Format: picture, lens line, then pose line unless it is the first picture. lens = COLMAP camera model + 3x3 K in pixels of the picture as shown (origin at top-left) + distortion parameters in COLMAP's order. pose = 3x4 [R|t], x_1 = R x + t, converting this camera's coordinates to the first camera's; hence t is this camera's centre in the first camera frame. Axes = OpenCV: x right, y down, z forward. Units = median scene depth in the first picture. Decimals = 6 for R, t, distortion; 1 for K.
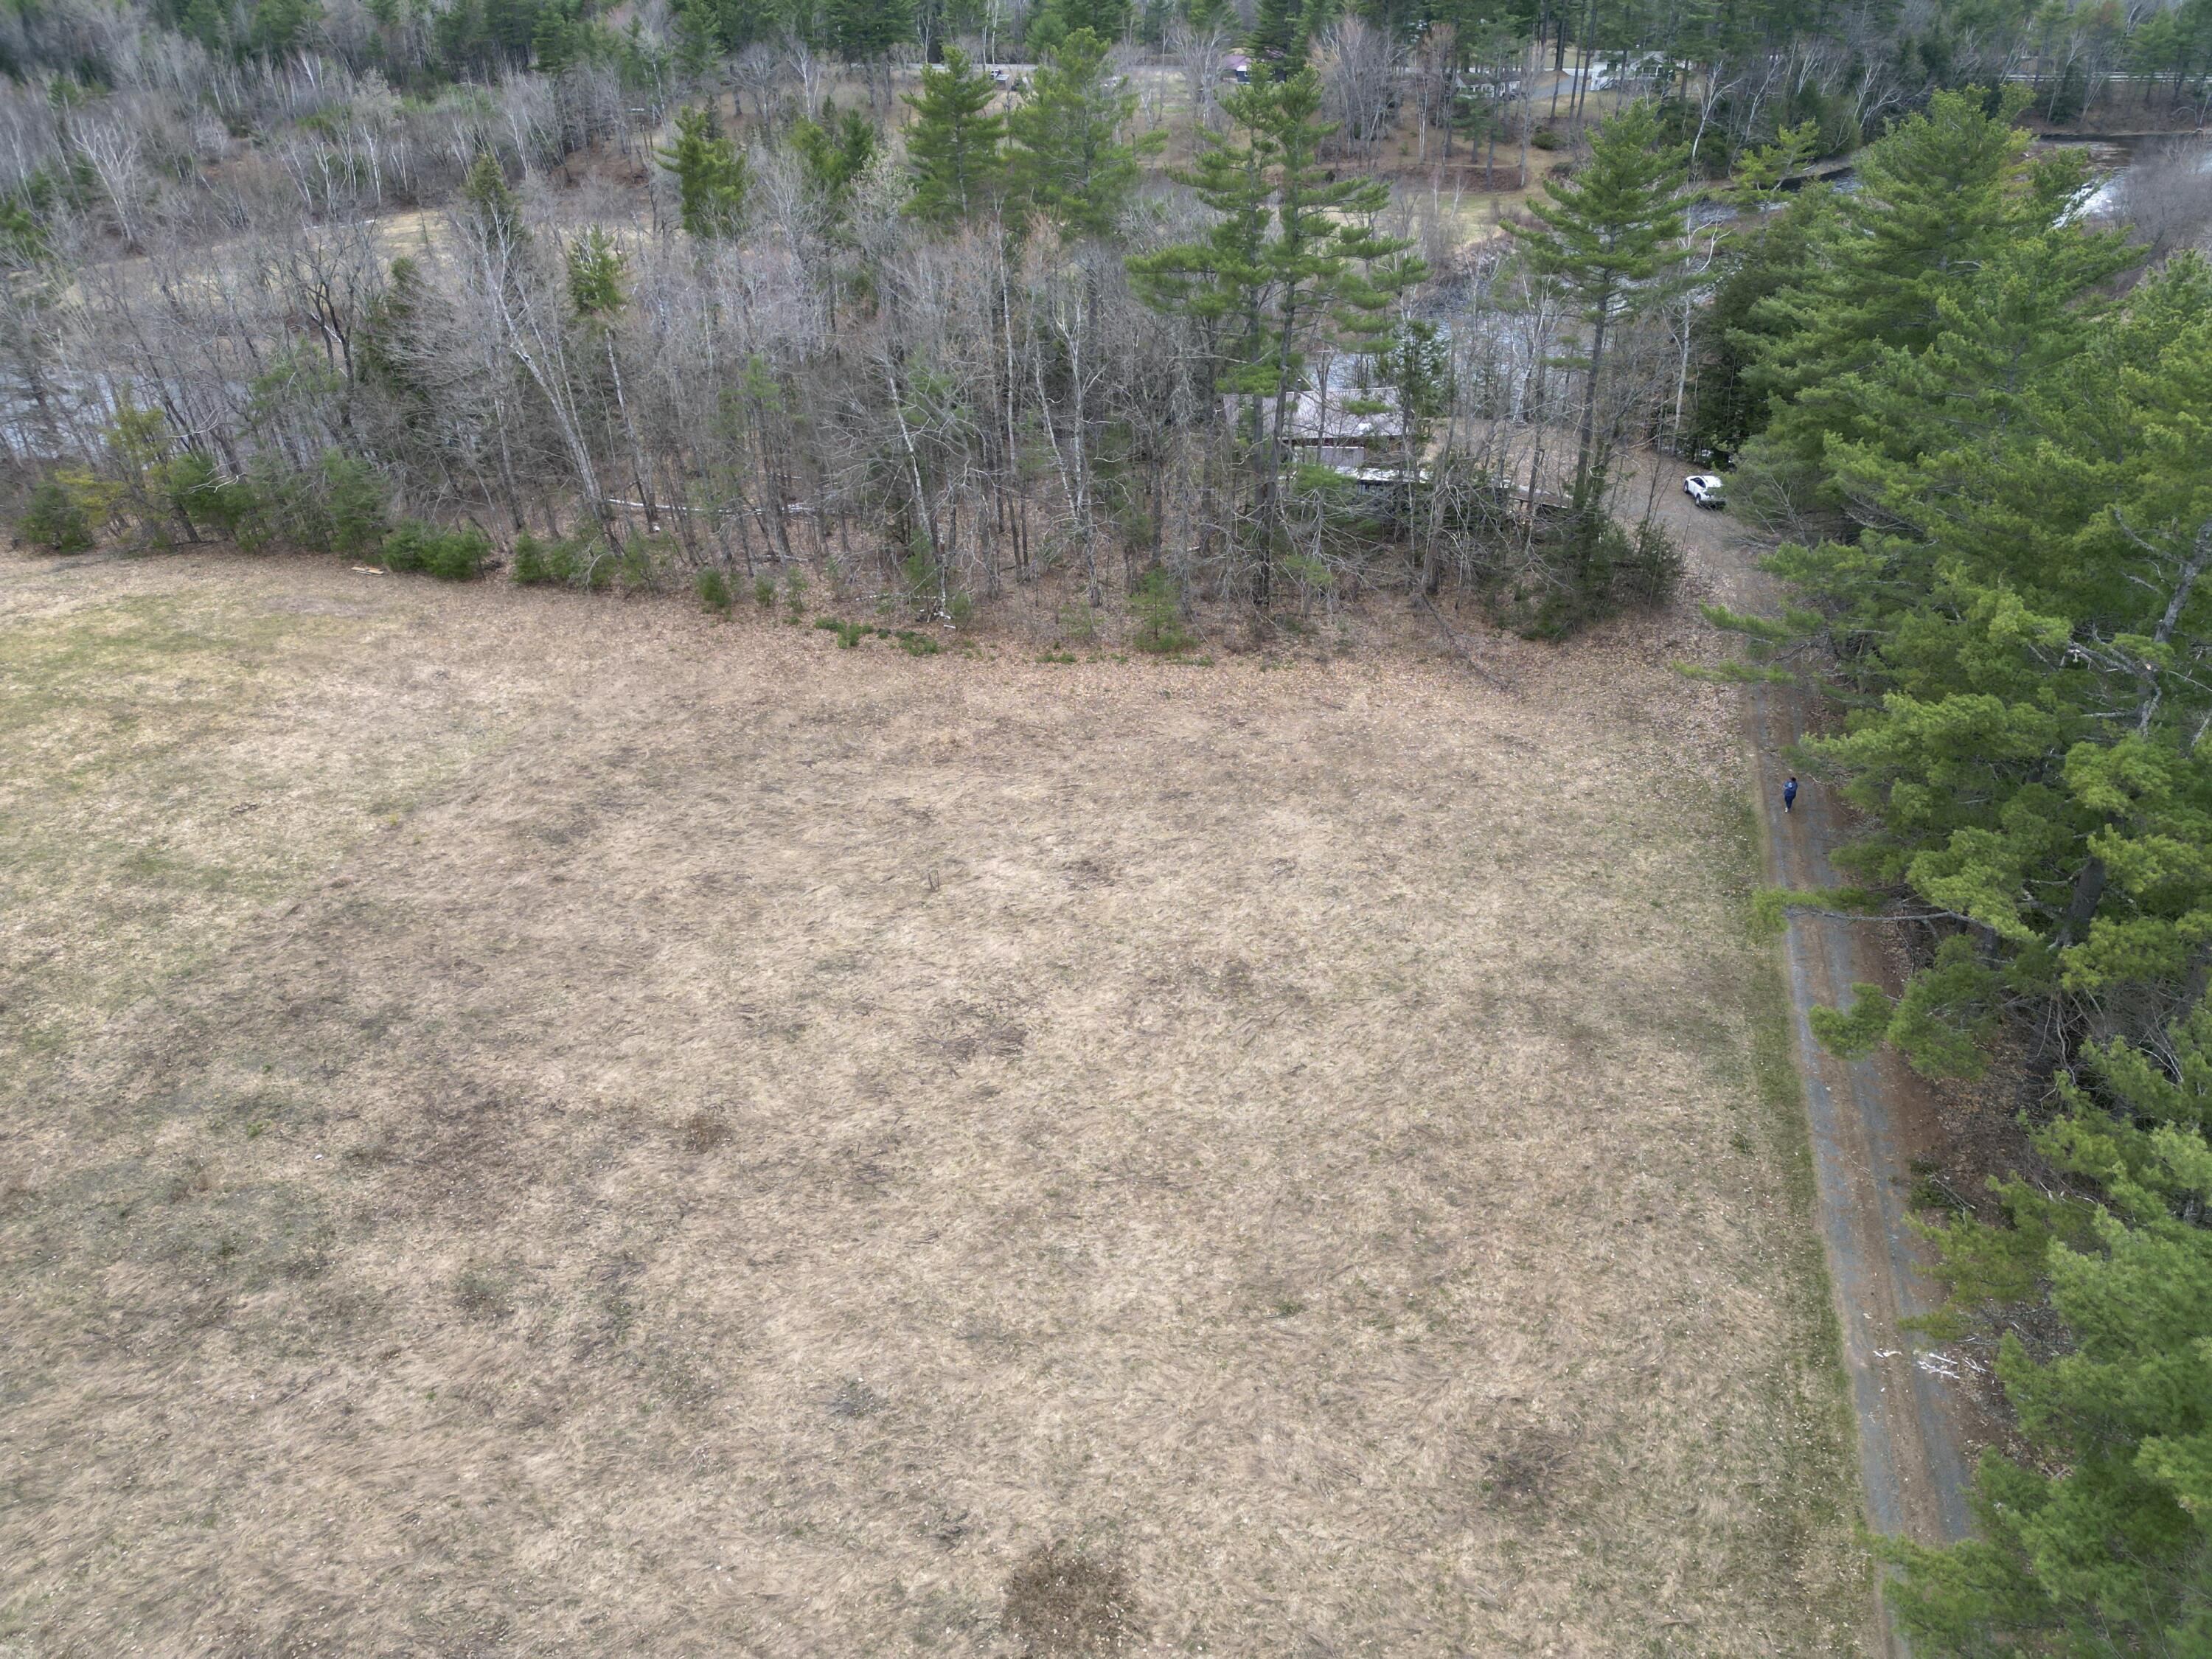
lens RADIAL K [[1546.8, 0, 1104.5], [0, 1546.8, 839.1], [0, 0, 1]] dist [0.077652, -0.071435]
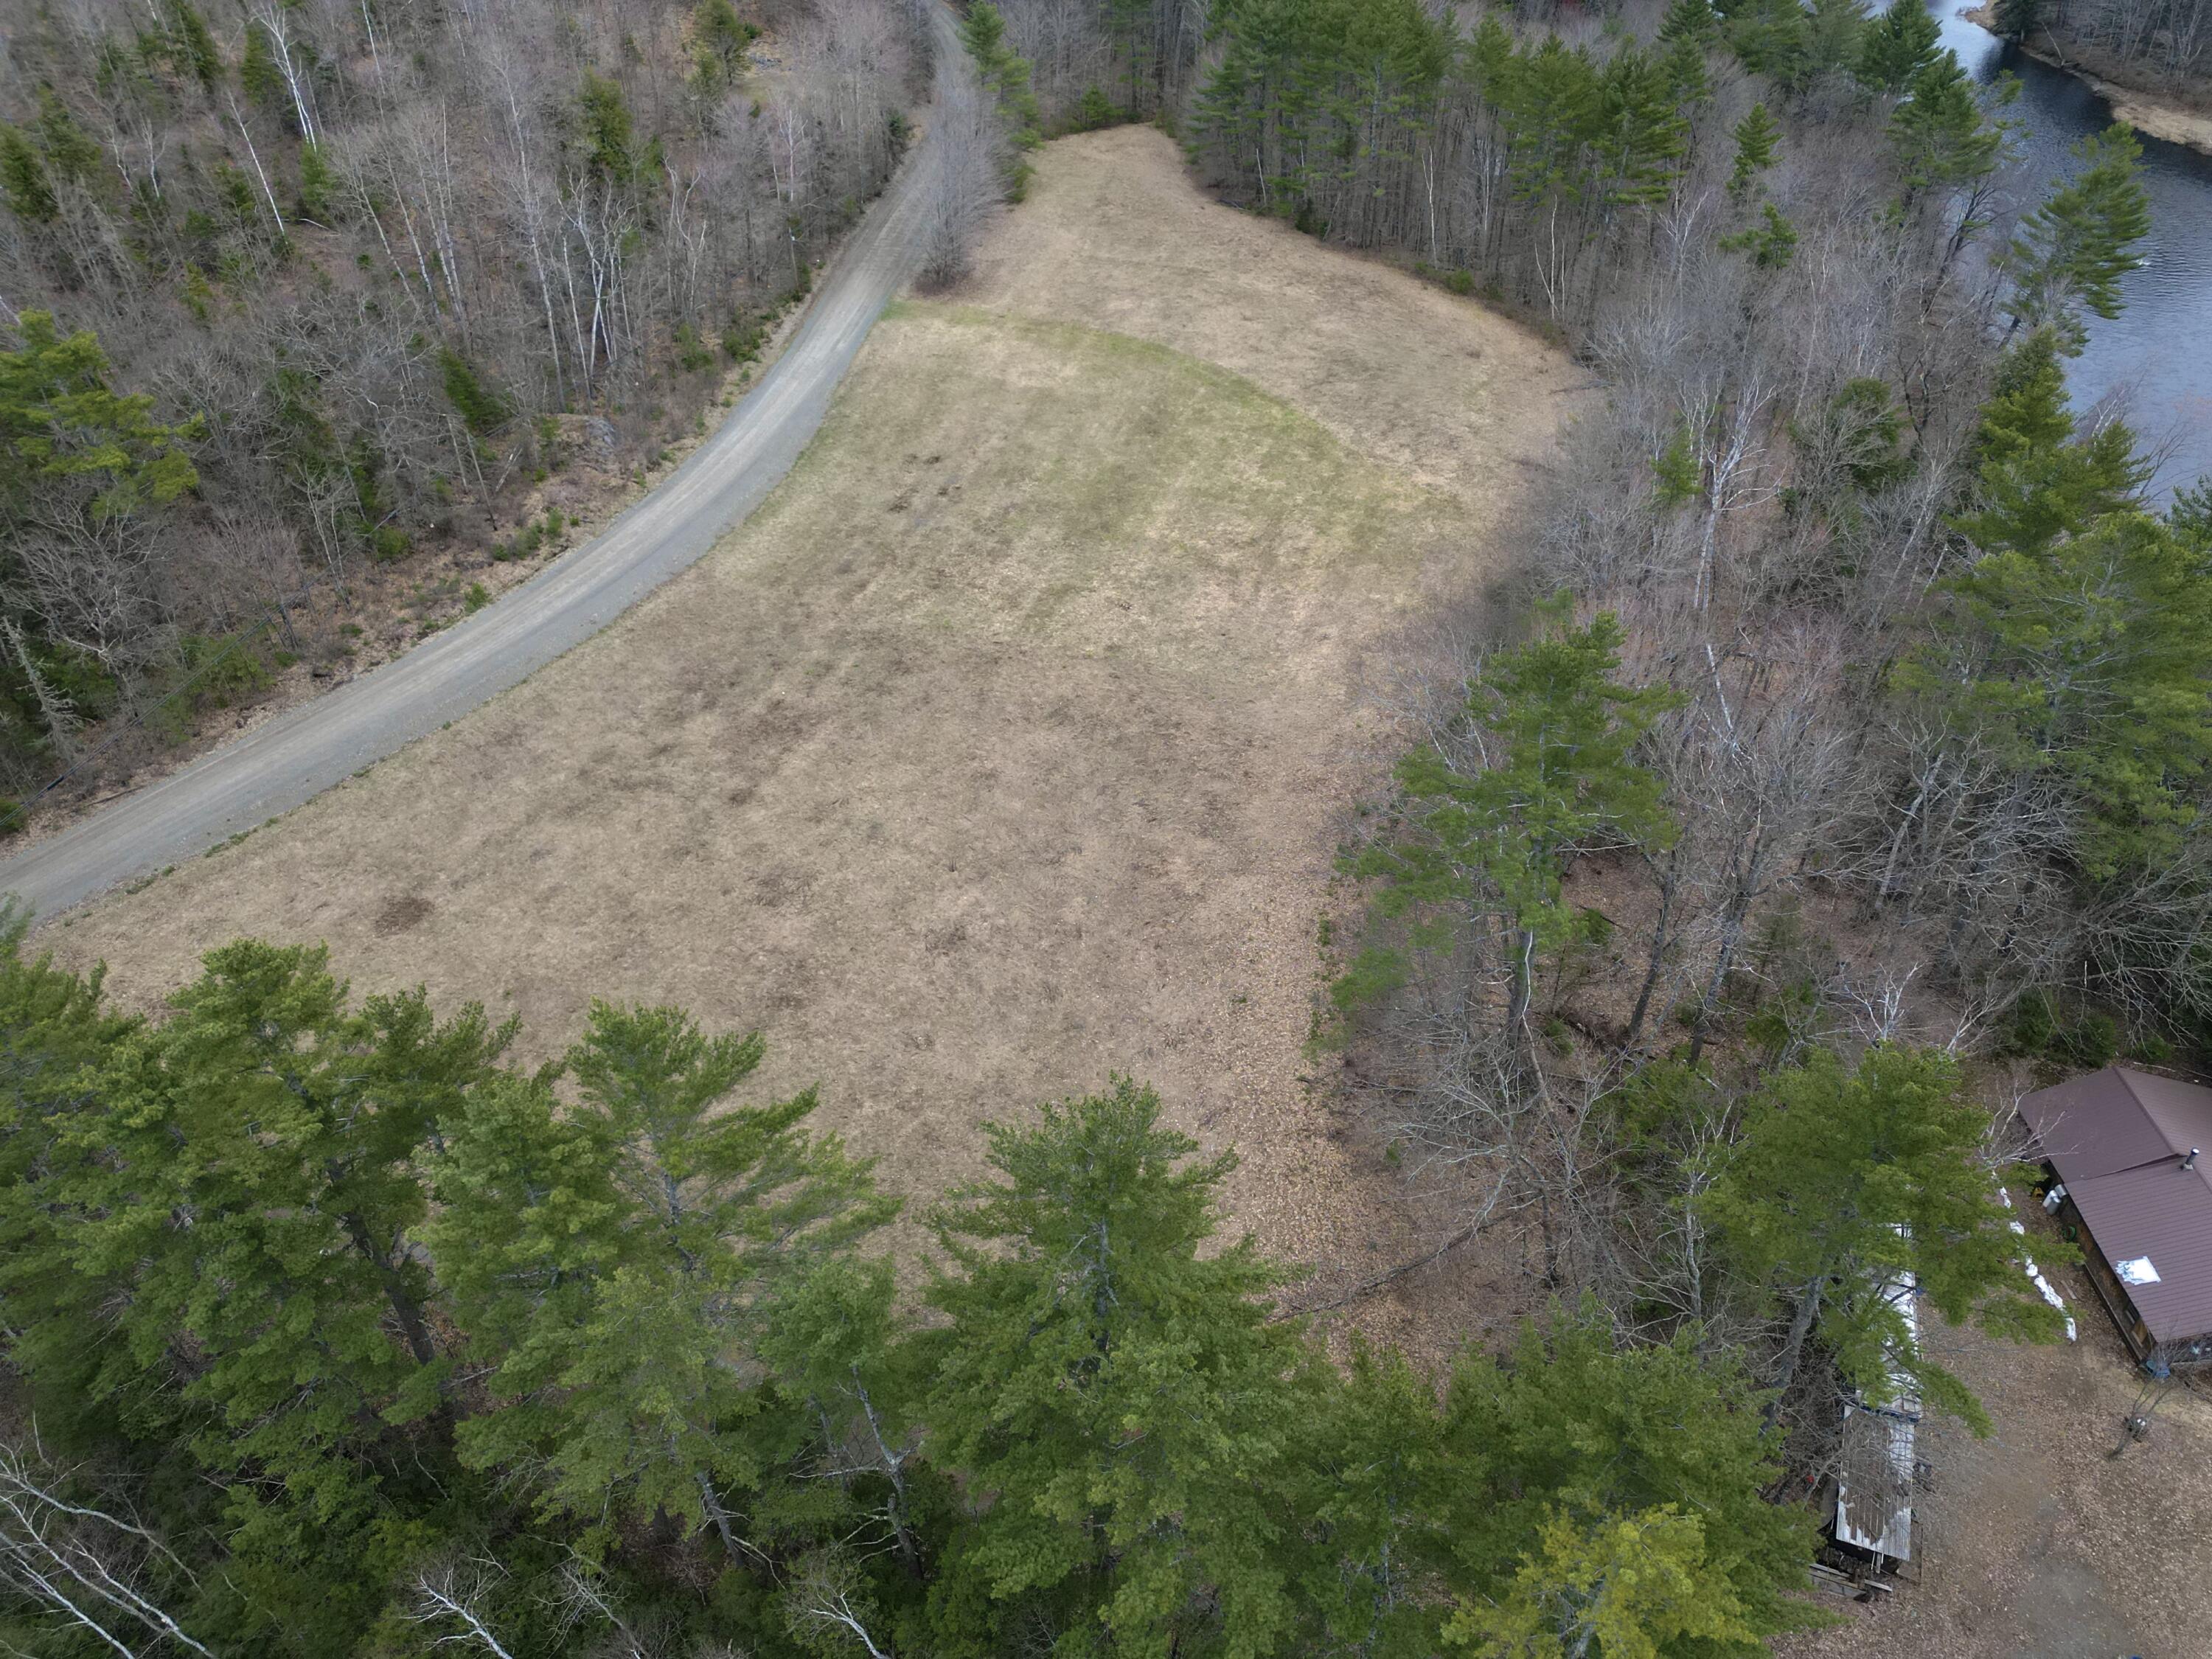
lens RADIAL K [[1546.8, 0, 1109.4], [0, 1546.8, 812.3], [0, 0, 1]] dist [0.077652, -0.071435]
pose [[-0.095854, 0.629627, -0.770962, 0.226462], [-0.485691, 0.646485, 0.588356, -0.218303], [0.868859, 0.430845, 0.243836, 0.174016]]
